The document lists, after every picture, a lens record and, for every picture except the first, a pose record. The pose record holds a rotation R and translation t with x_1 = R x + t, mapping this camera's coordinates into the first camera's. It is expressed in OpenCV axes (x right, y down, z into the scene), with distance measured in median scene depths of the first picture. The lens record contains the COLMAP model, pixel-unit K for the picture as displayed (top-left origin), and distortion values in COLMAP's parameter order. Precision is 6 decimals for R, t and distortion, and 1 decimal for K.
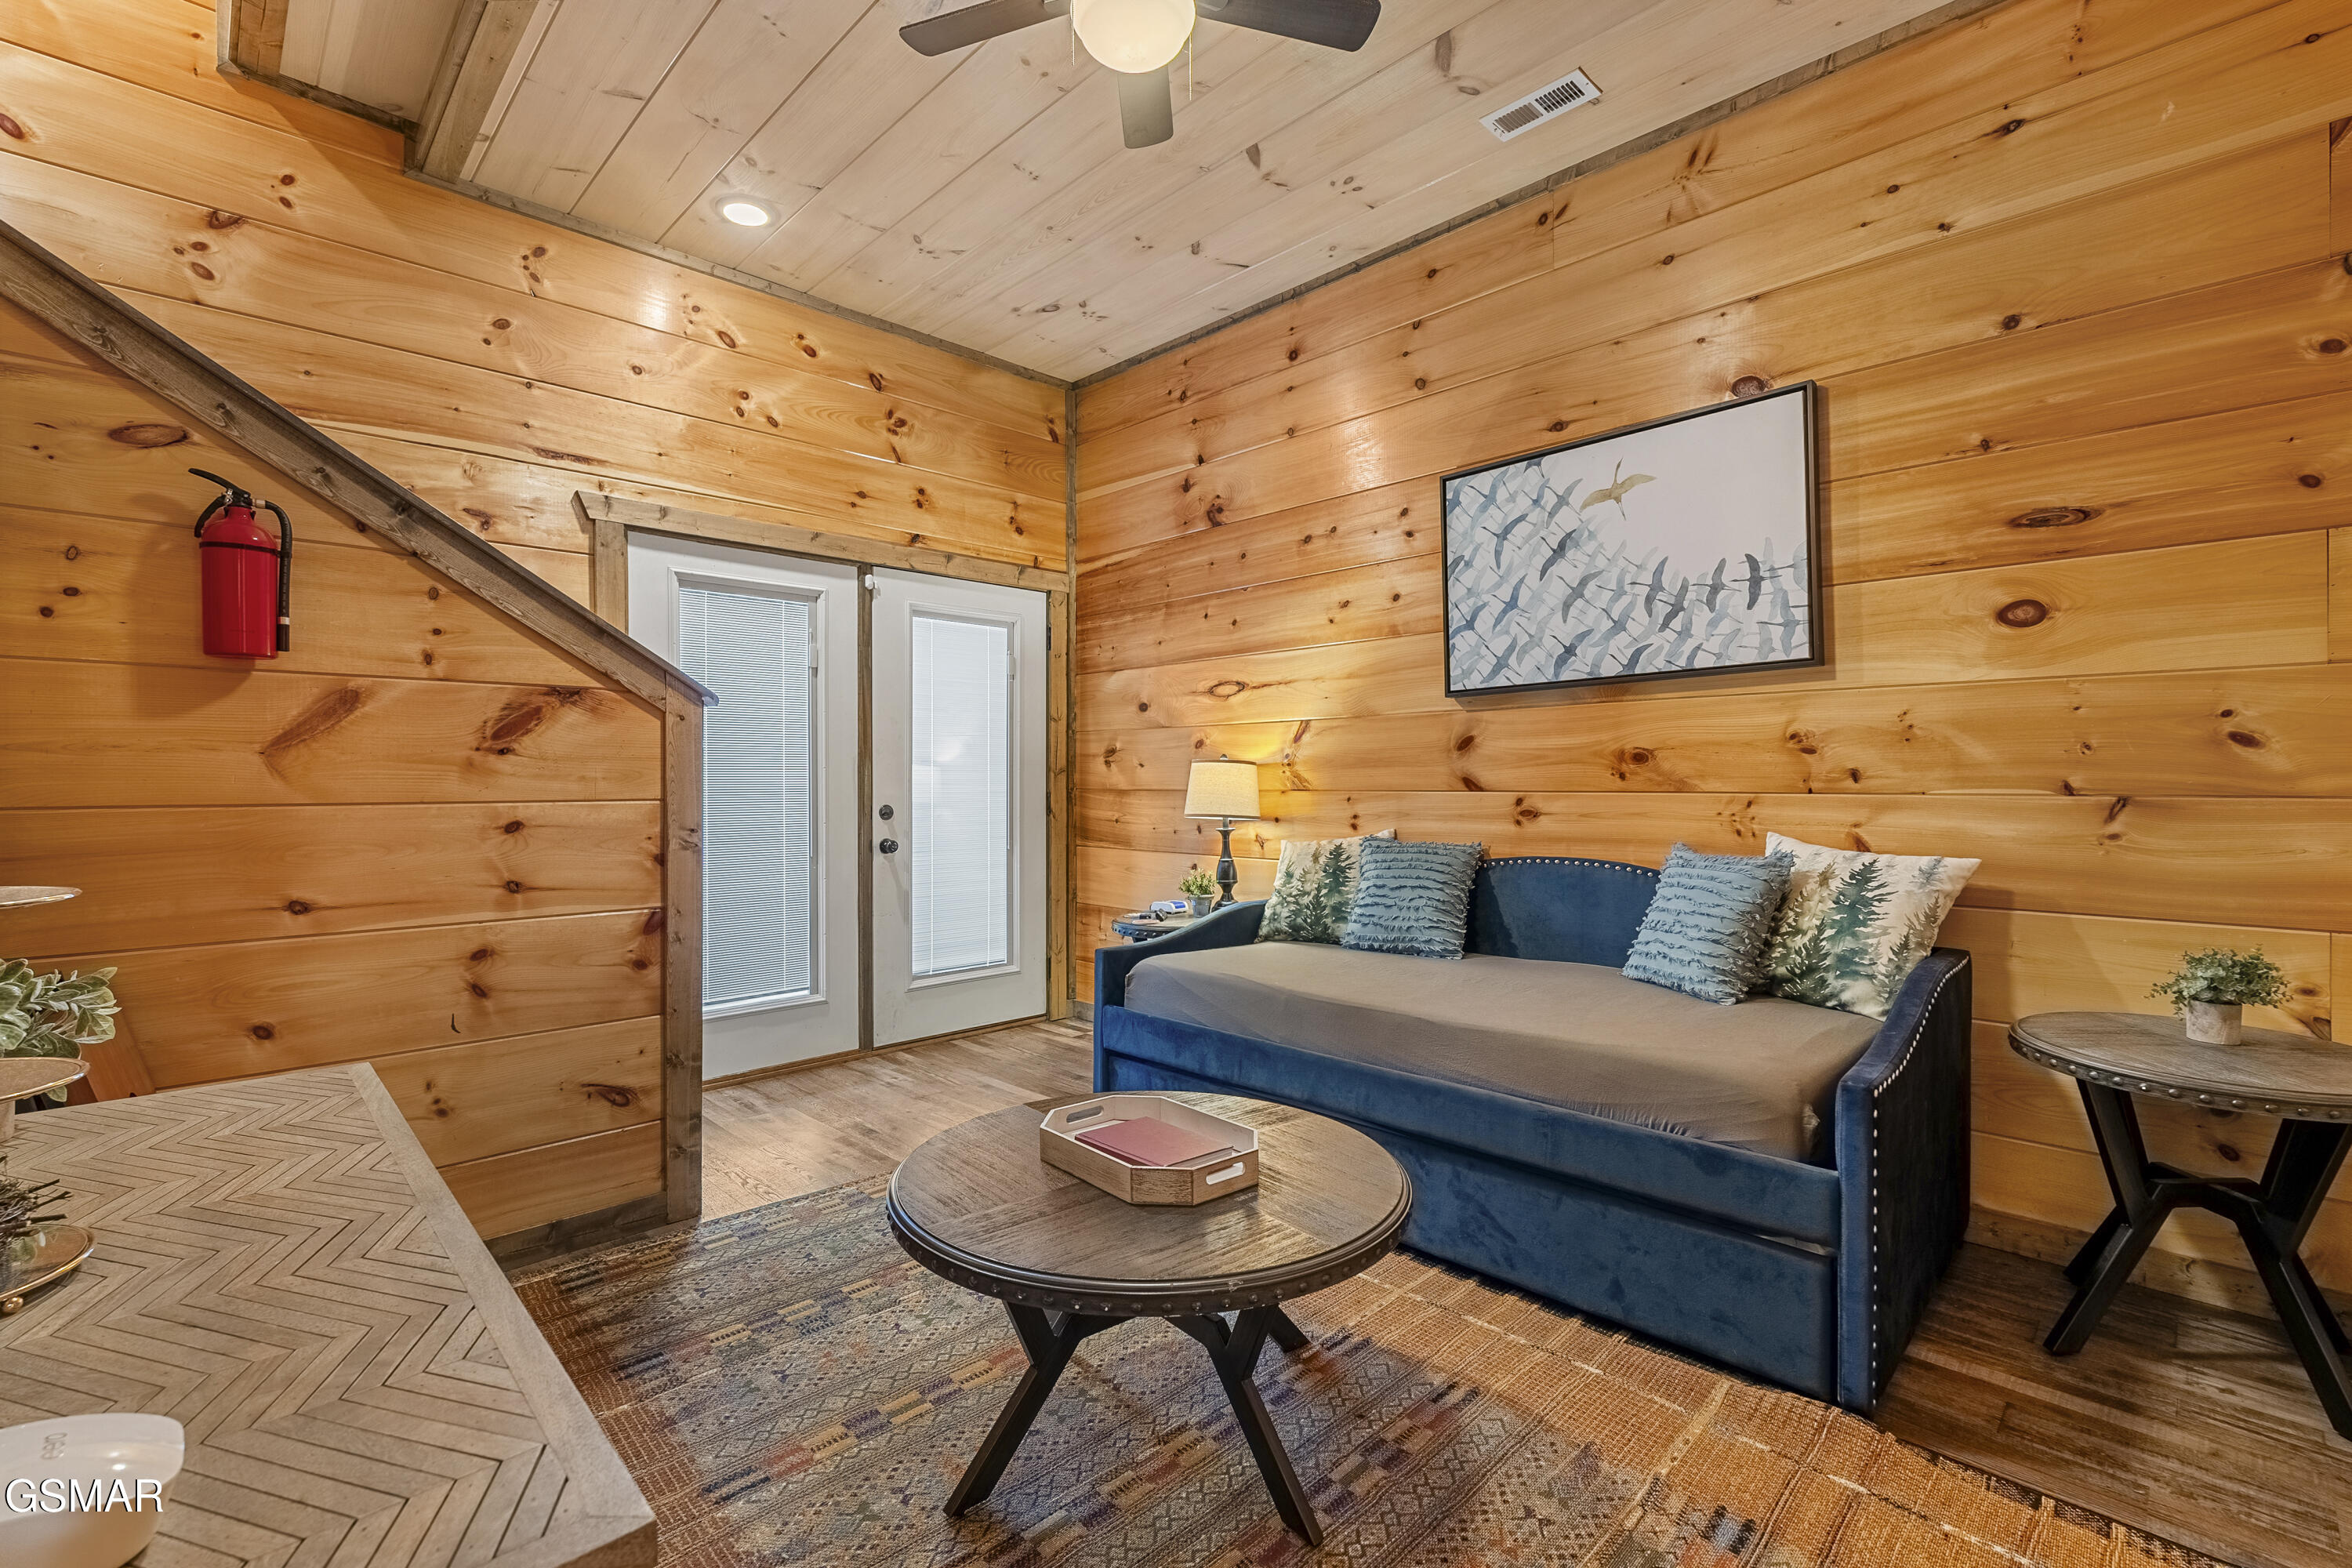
lens RADIAL K [[1037.1, 0, 1176.1], [0, 1037.1, 776.6], [0, 0, 1]] dist [-0.004281, 0.000226]
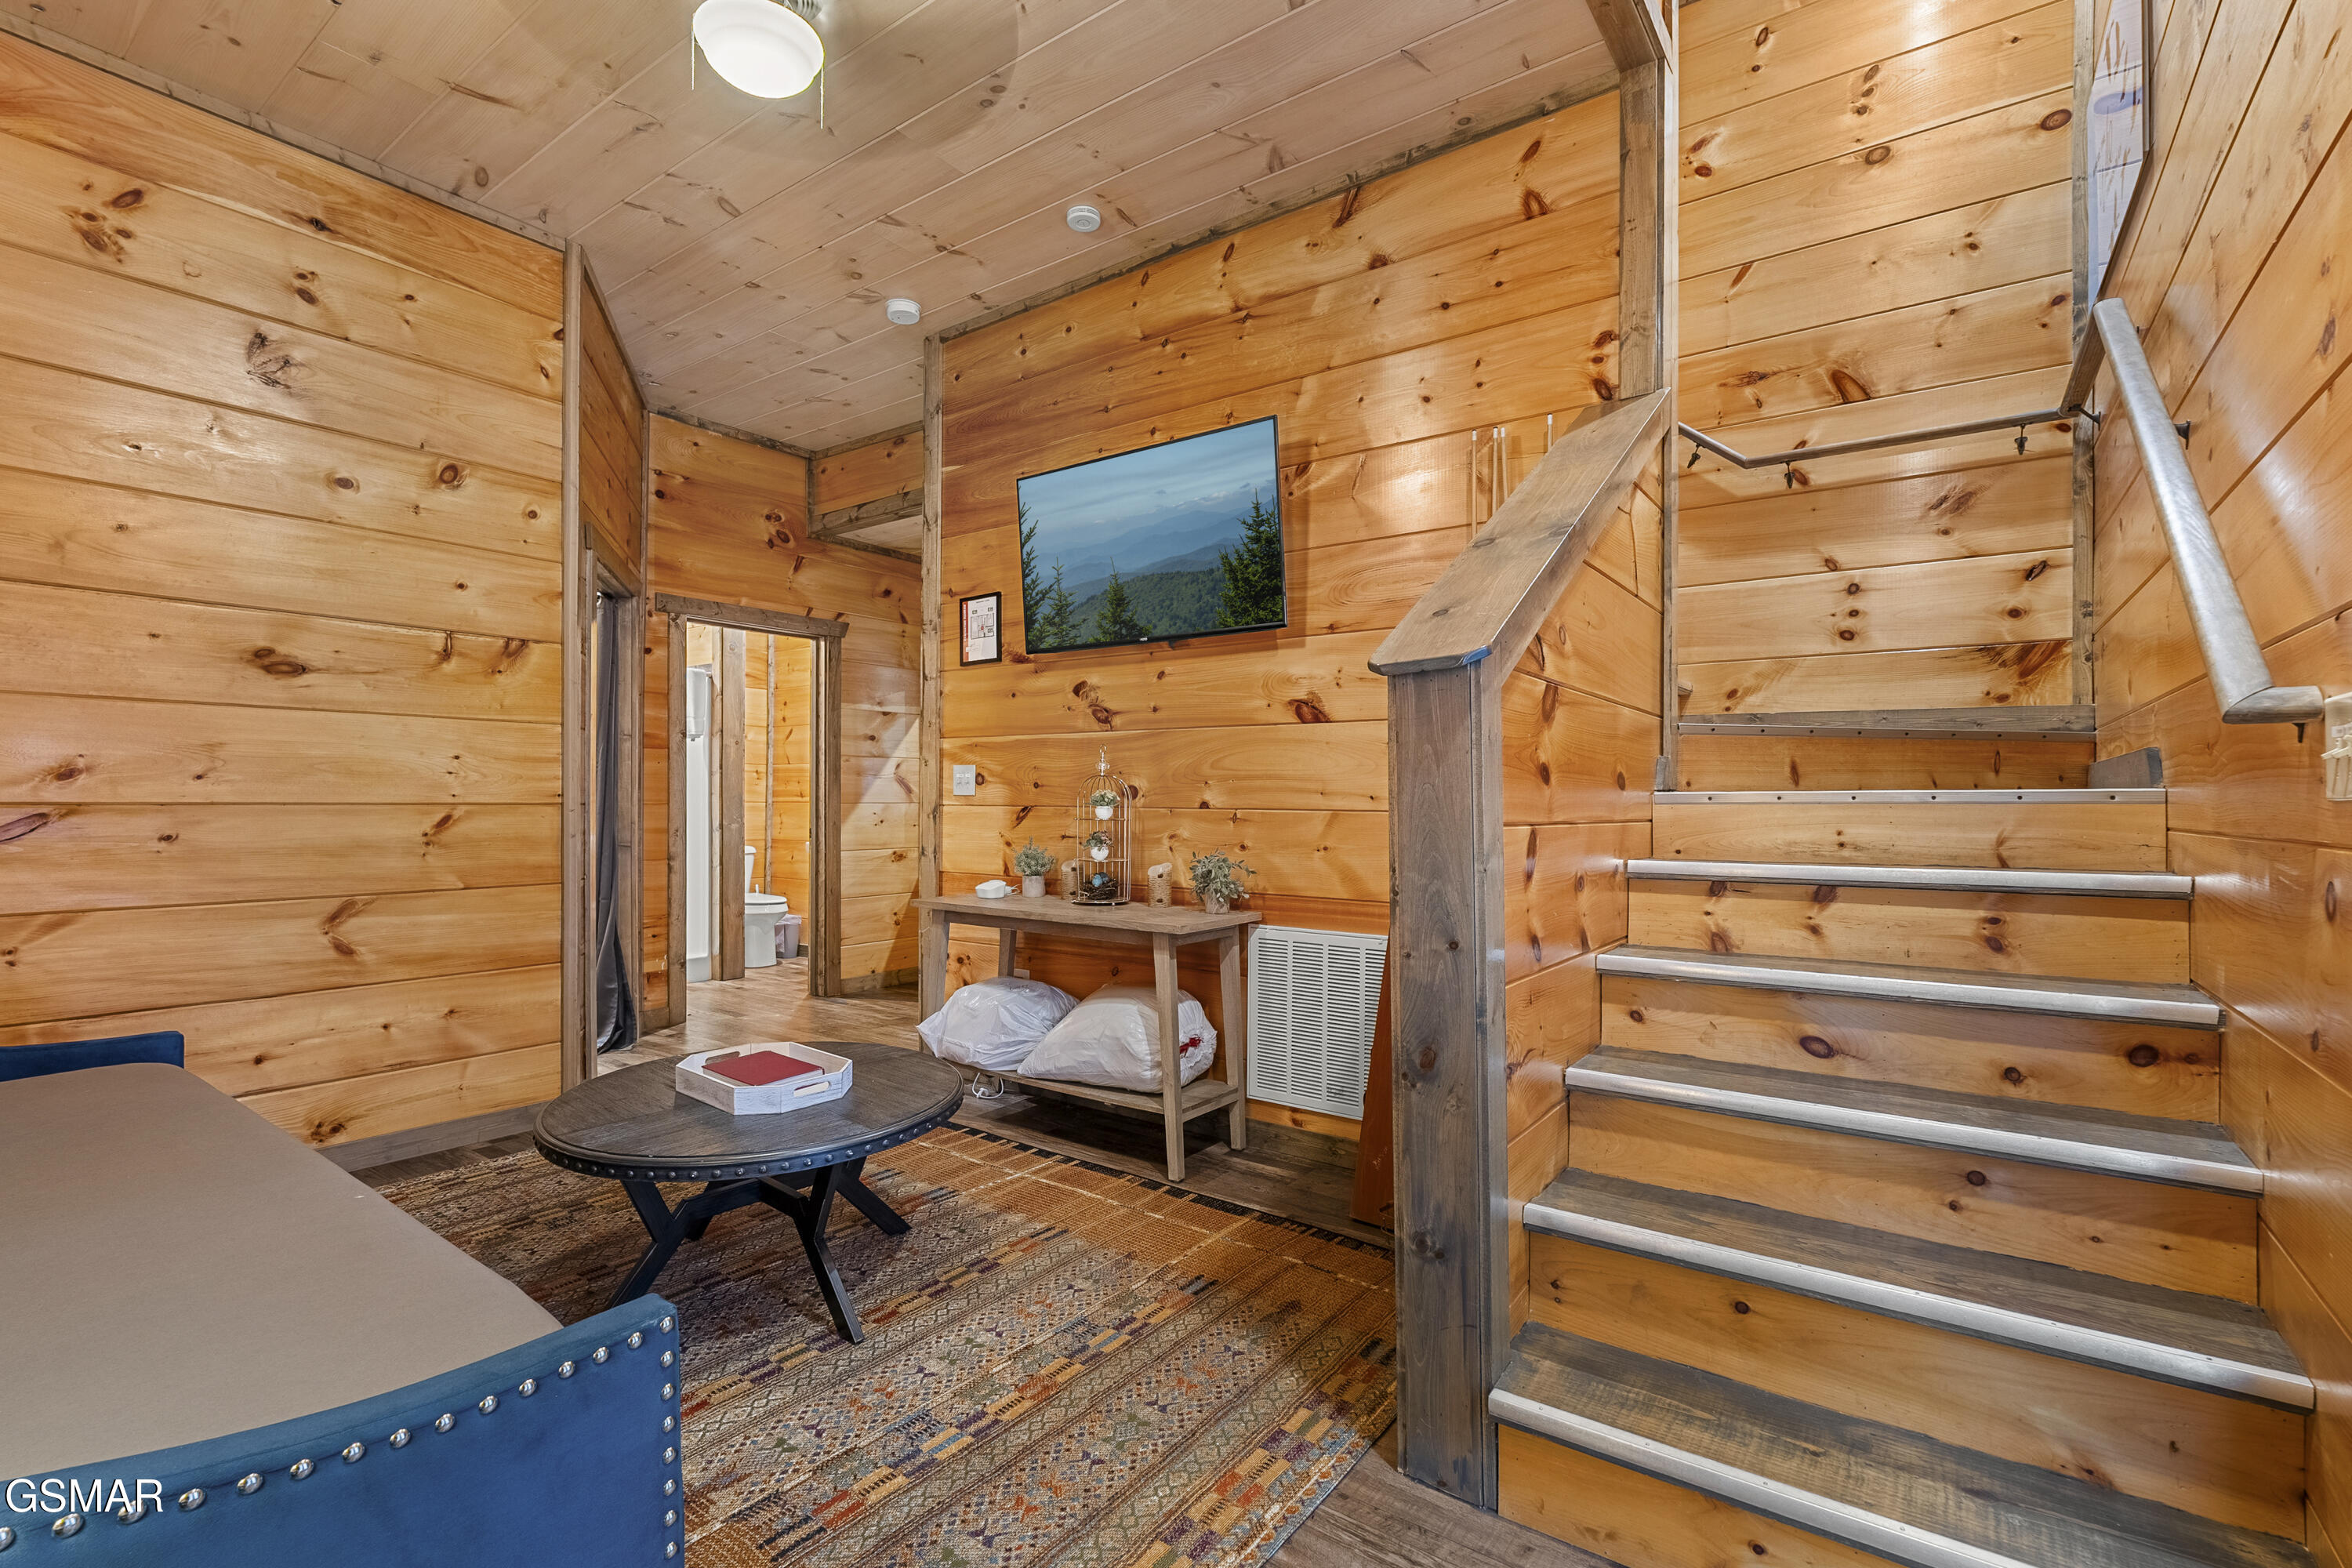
lens RADIAL K [[1037.1, 0, 1176.3], [0, 1037.1, 790.9], [0, 0, 1]] dist [-0.004281, 0.000226]
pose [[-0.985285, -0.000543, -0.170919, -0.267628], [0.000375, 0.999986, -0.005341, 0.003547], [0.170920, -0.005327, -0.985271, 2.035295]]
